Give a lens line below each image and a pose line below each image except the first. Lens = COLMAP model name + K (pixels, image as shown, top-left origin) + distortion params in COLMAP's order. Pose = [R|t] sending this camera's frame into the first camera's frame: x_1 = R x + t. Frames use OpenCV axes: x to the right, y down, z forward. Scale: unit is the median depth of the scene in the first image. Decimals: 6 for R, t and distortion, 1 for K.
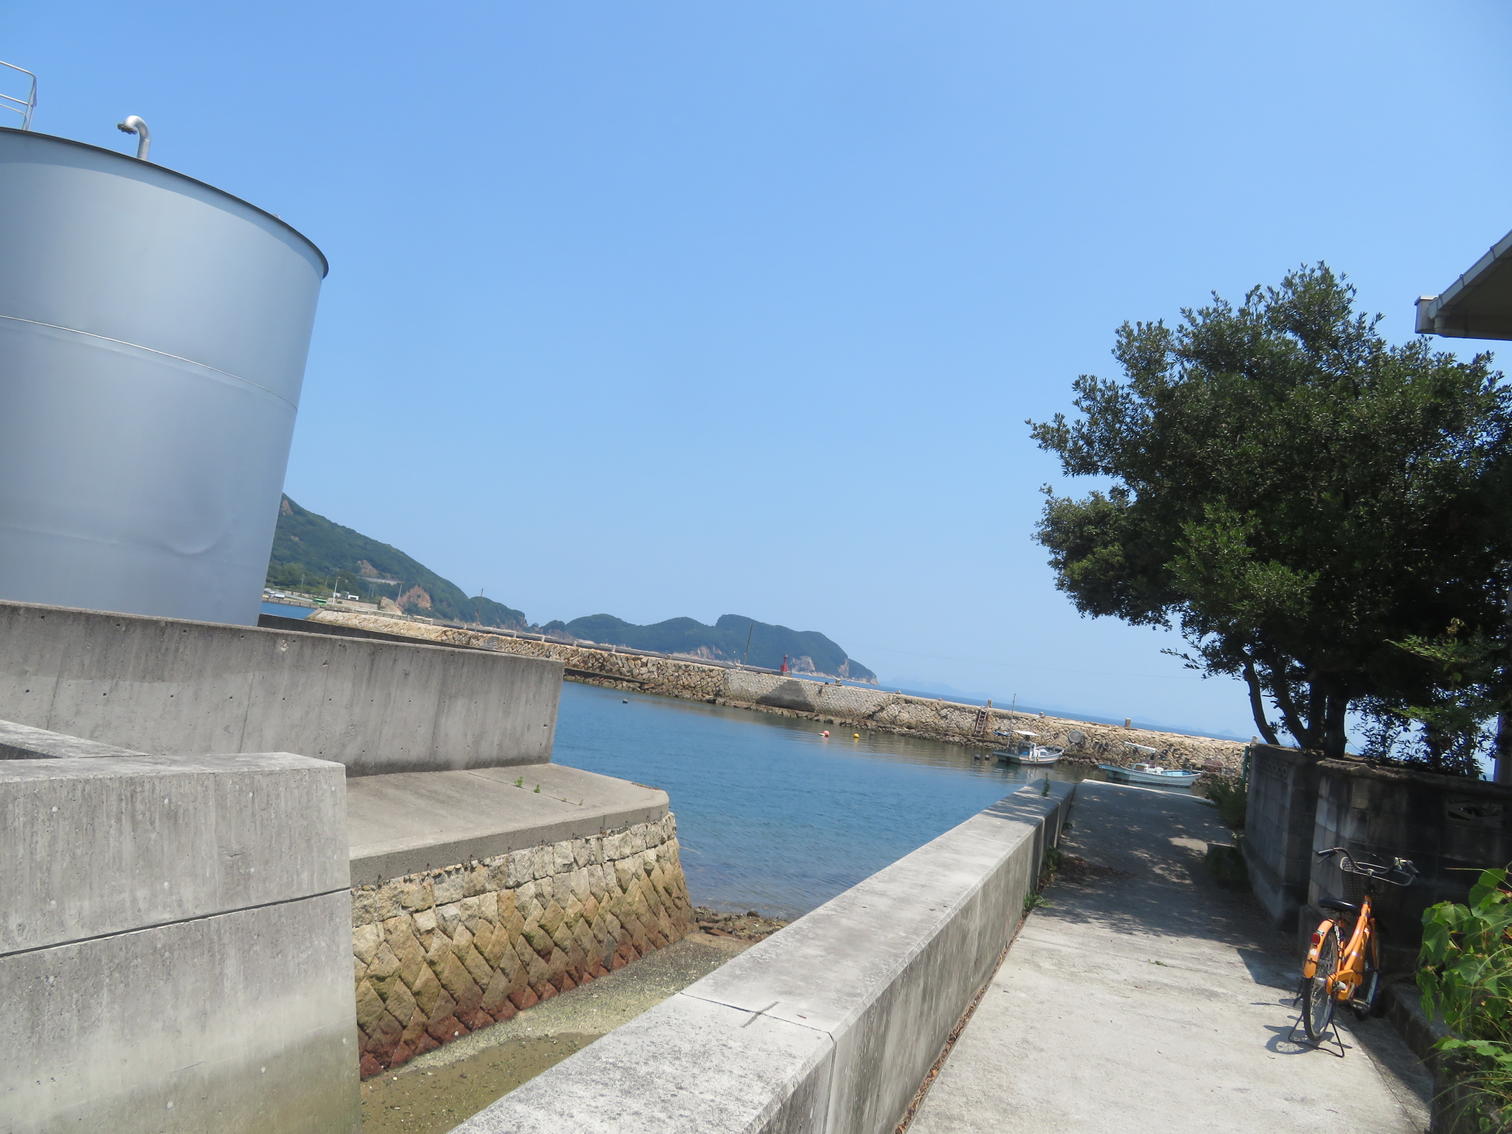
lens RADIAL K [[1087.8, 0, 756.0], [0, 1087.8, 567.0], [0, 0, 1]] dist [-0.007881, 0.008111]
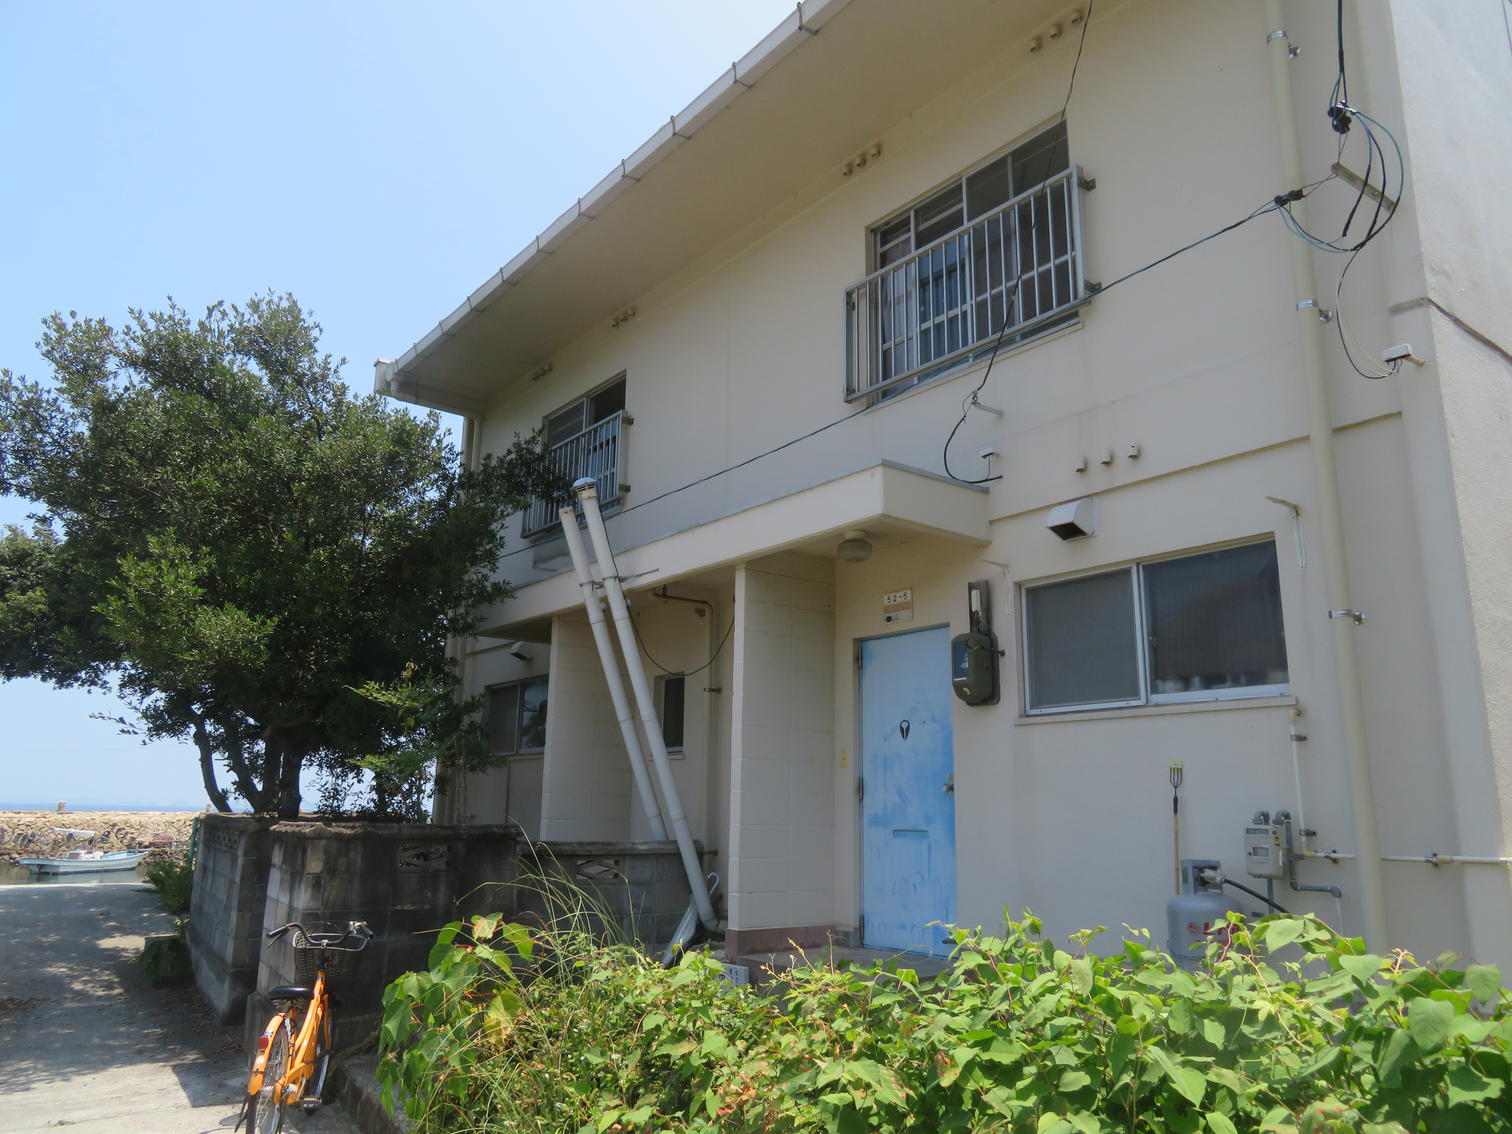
lens RADIAL K [[1076.3, 0, 756.0], [0, 1076.3, 567.0], [0, 0, 1]] dist [-0.009229, -0.000658]
pose [[0.624293, 0.046824, 0.779786, 0.053606], [-0.000338, 0.998218, -0.059669, 0.014235], [-0.781190, 0.036988, 0.623196, 0.103073]]
